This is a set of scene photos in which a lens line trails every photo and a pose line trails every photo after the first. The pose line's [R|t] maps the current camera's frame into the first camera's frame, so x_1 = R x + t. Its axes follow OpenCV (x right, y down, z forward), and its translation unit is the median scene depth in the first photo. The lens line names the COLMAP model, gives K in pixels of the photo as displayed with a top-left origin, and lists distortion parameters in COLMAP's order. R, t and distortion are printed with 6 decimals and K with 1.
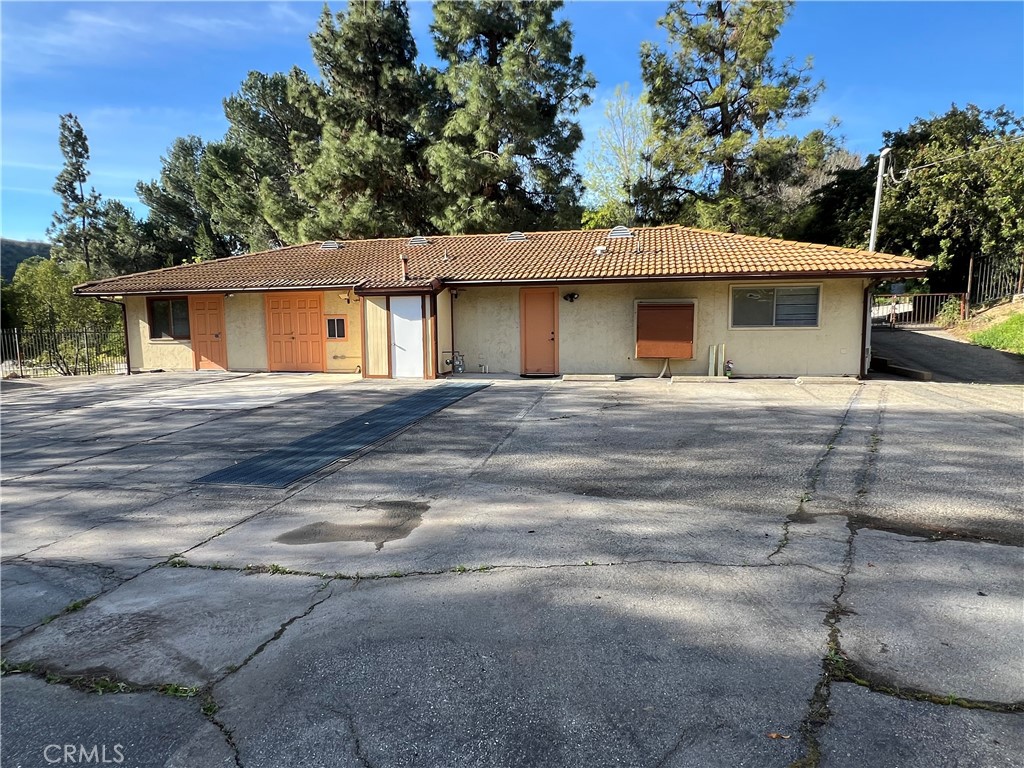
lens RADIAL K [[608.4, 0, 511.6], [0, 608.4, 385.8], [0, 0, 1]] dist [0.004152, 0.000938]
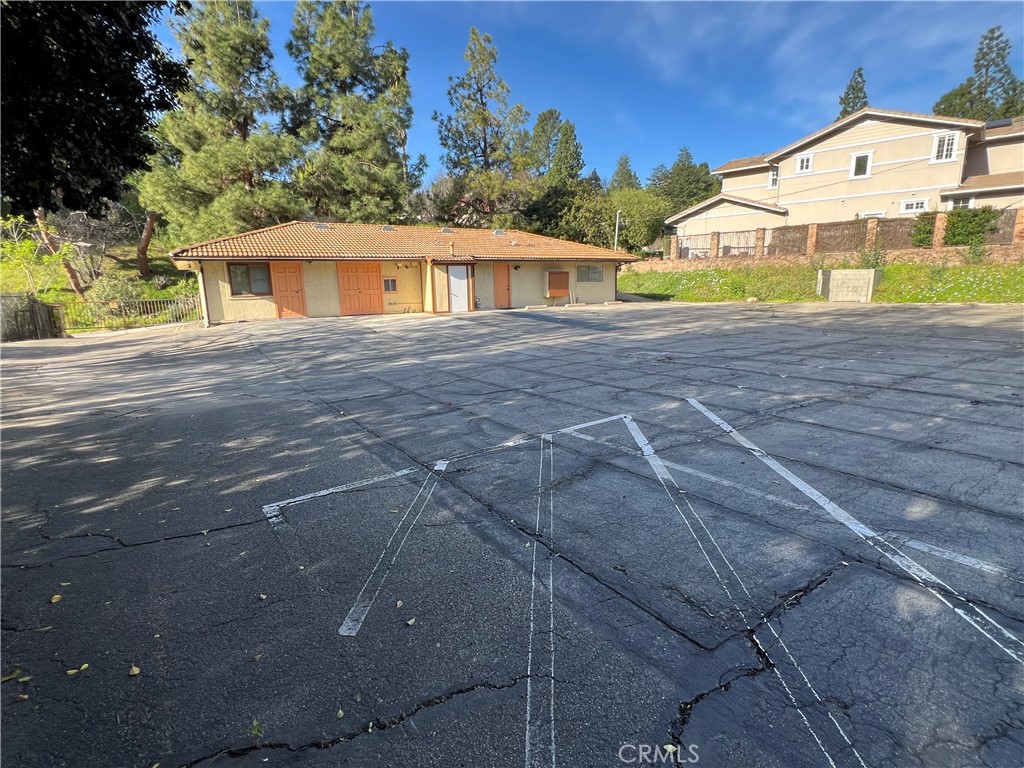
lens RADIAL K [[503.8, 0, 506.9], [0, 503.8, 387.0], [0, 0, 1]] dist [0.000095, 0.002235]
pose [[0.699492, -0.149663, 0.698793, -1.022806], [0.085659, 0.988334, 0.125931, 0.027763], [-0.709489, -0.028230, 0.704151, -0.143756]]
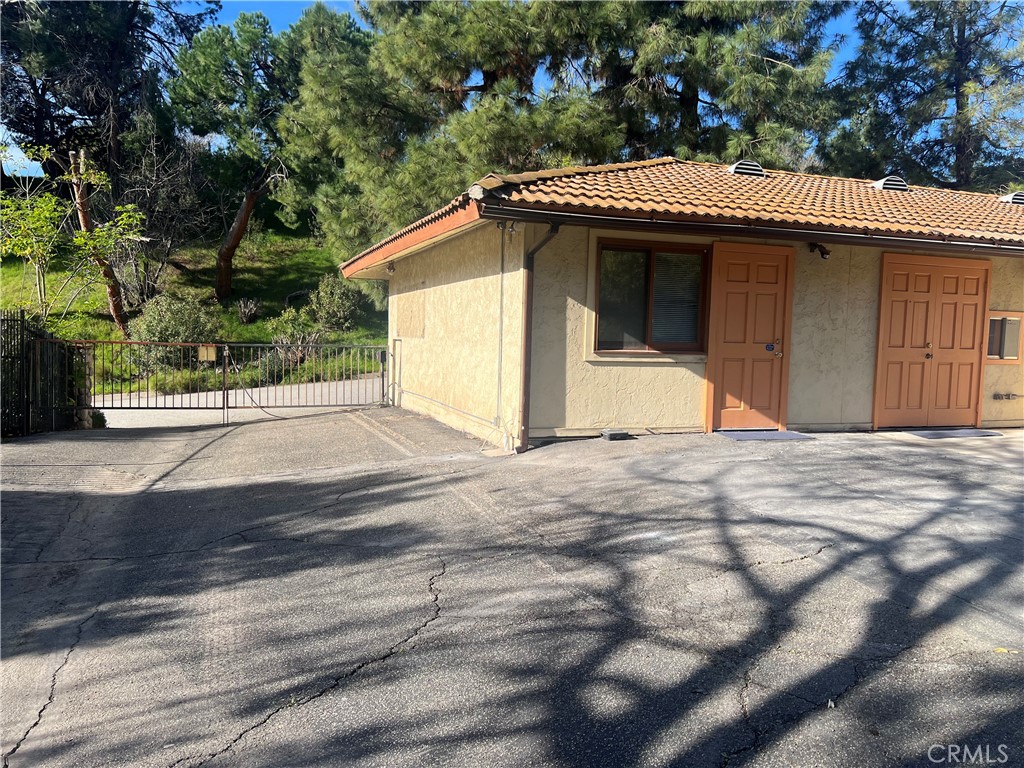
lens RADIAL K [[767.6, 0, 514.2], [0, 767.6, 384.5], [0, 0, 1]] dist [0.064046, -0.072276]
pose [[0.835064, -0.003982, 0.550138, -0.964015], [0.019889, 0.999539, -0.022954, -0.049958], [-0.549793, 0.030110, 0.834758, 0.686240]]
